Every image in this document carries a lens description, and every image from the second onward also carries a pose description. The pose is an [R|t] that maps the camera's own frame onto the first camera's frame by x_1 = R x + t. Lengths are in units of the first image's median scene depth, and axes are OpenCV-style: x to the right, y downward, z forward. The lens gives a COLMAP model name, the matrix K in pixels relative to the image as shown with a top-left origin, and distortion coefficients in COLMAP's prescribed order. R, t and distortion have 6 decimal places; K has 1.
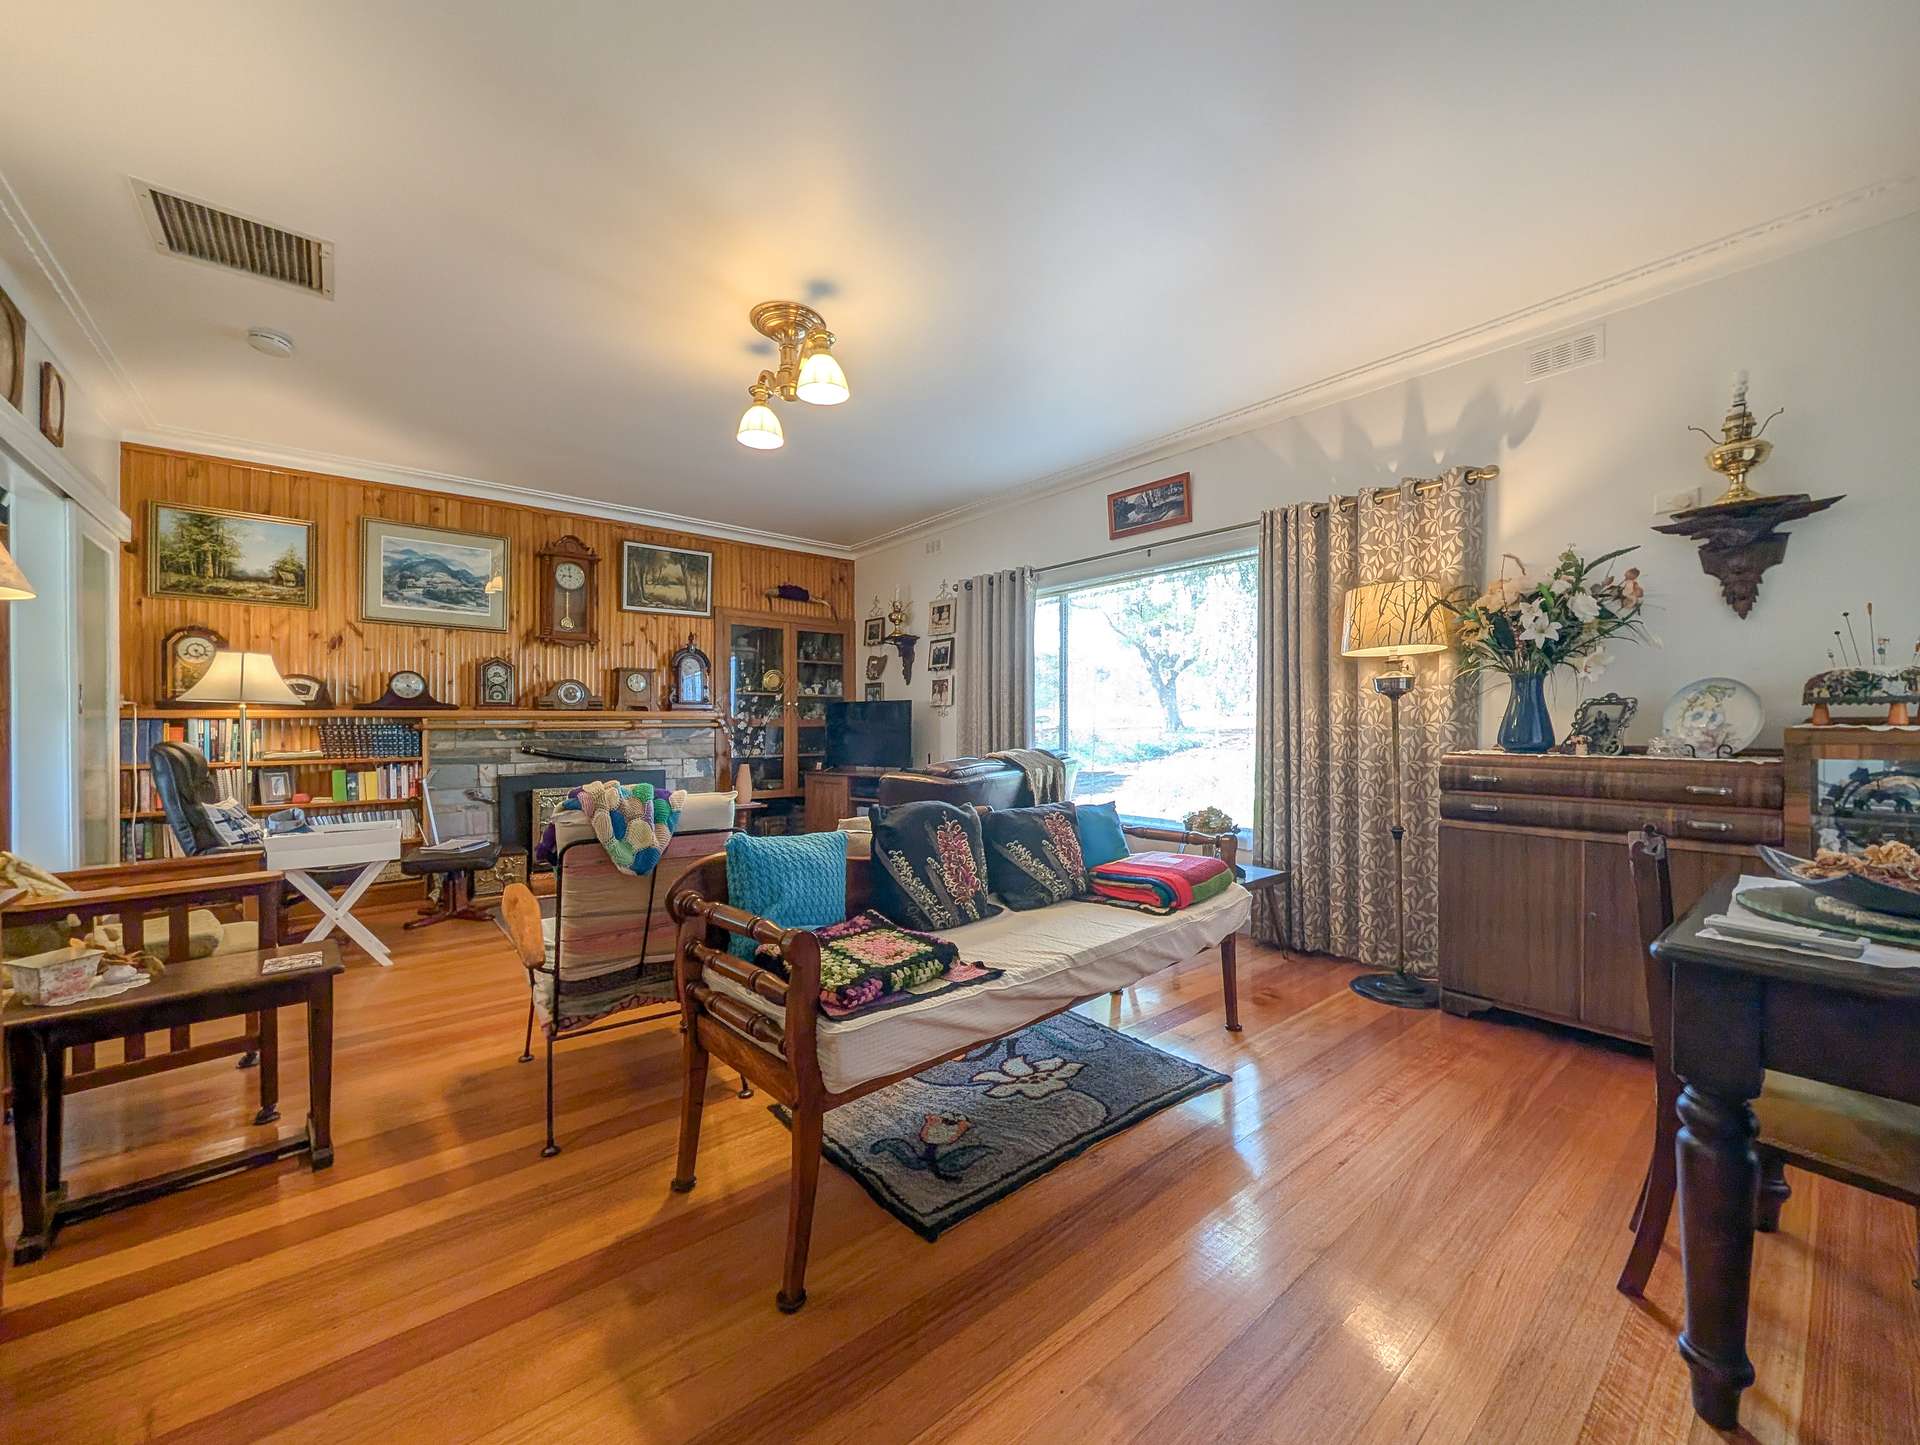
lens RADIAL K [[742.7, 0, 959.8], [0, 742.7, 727.2], [0, 0, 1]] dist [0.000208, 0.000139]
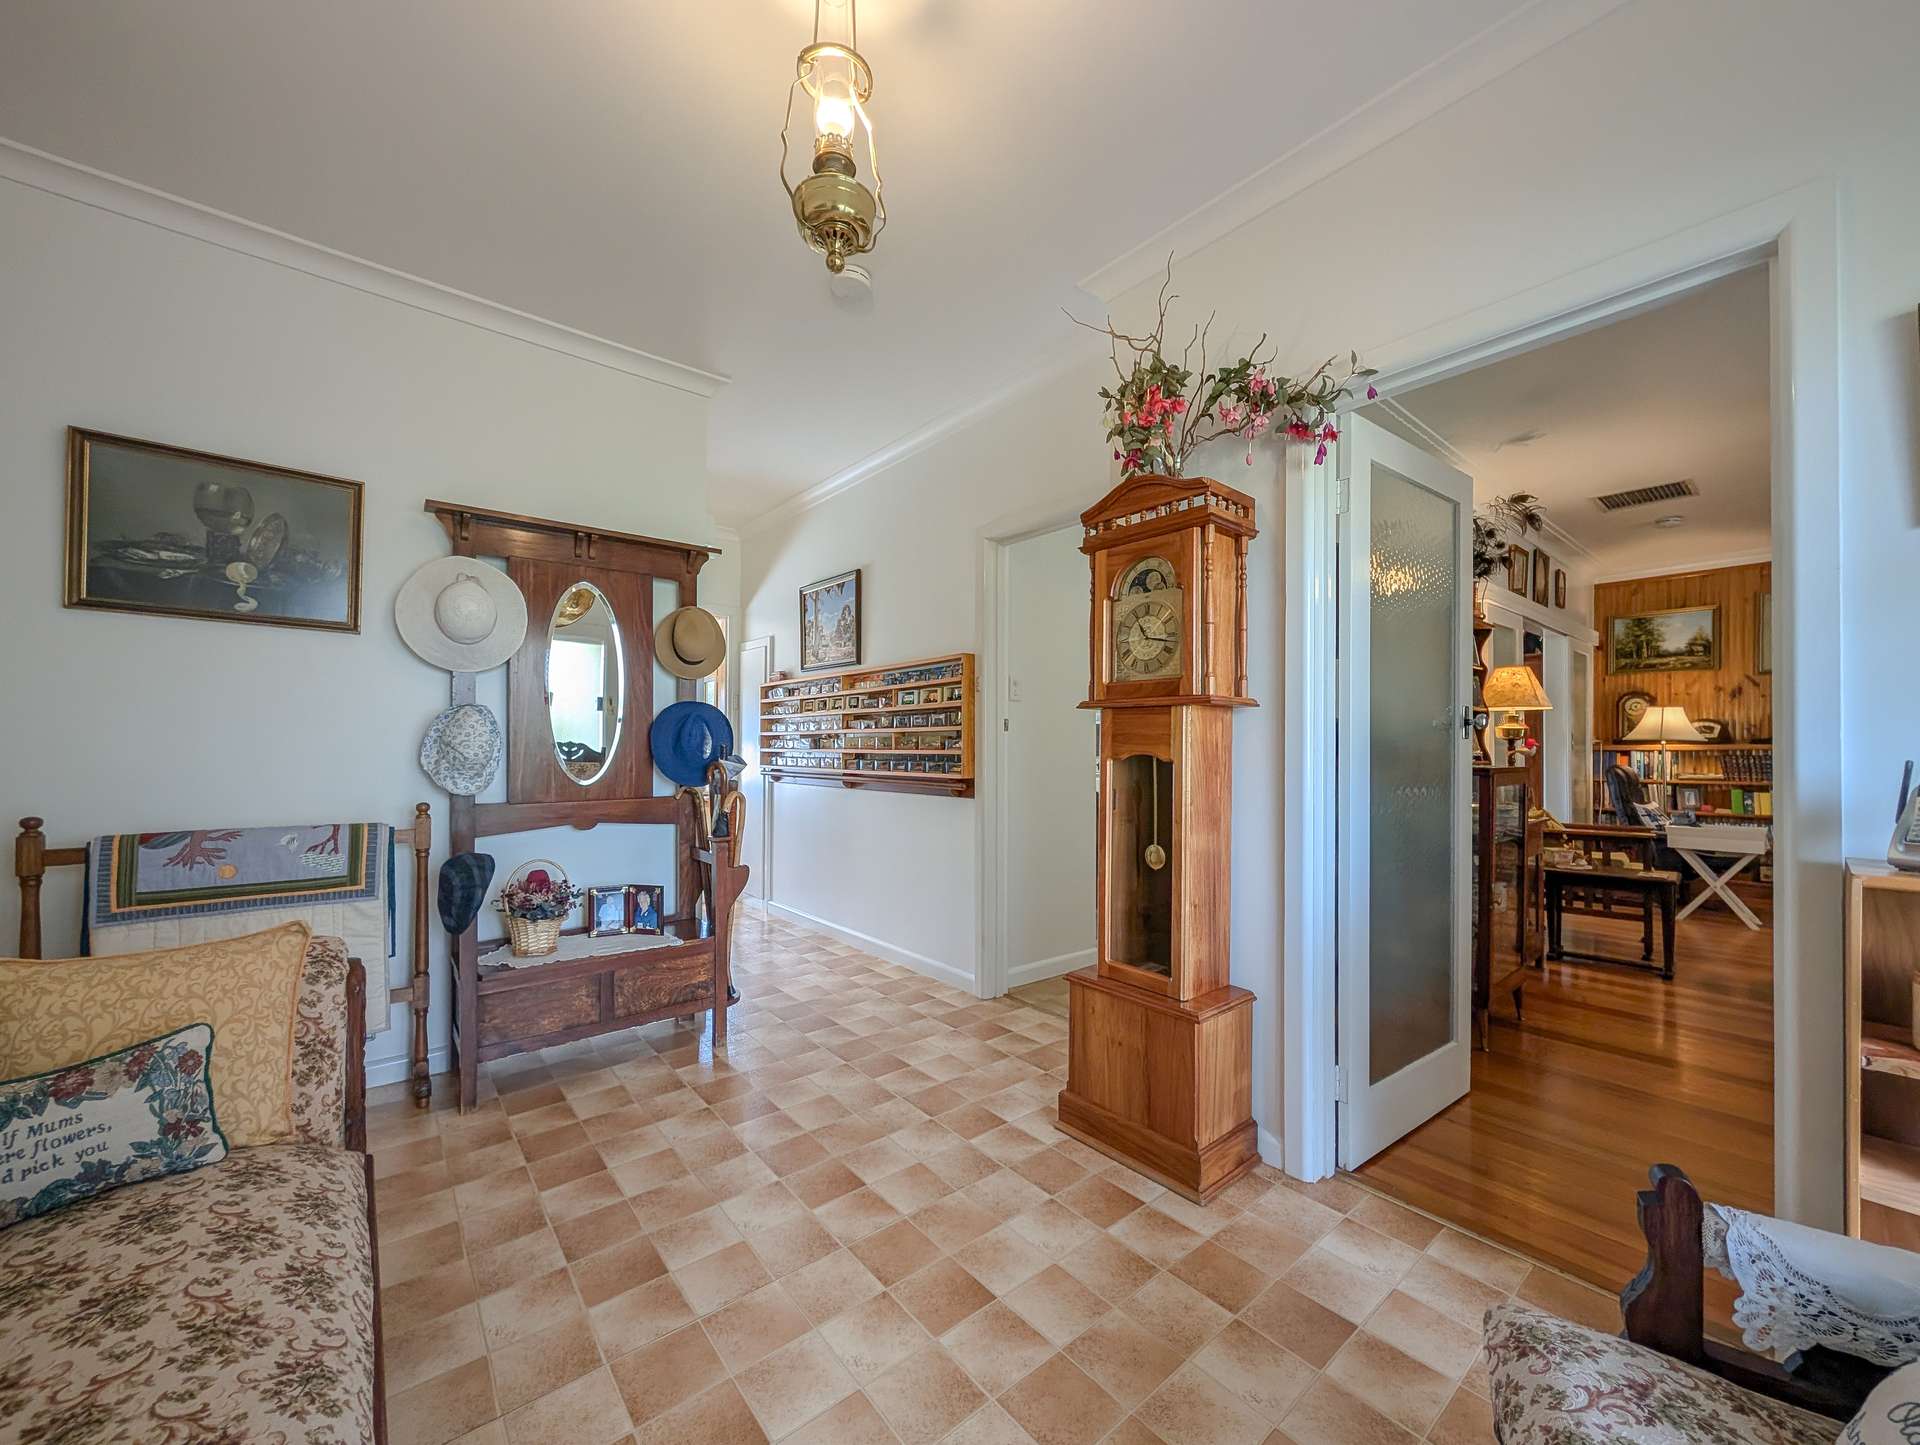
lens RADIAL K [[742.7, 0, 960.9], [0, 742.7, 743.2], [0, 0, 1]] dist [0.000208, 0.000139]
pose [[0.003695, -0.007017, -0.999969, 0.512988], [-0.008277, 0.999941, -0.007047, -0.004512], [0.999959, 0.008303, 0.003637, -0.411127]]
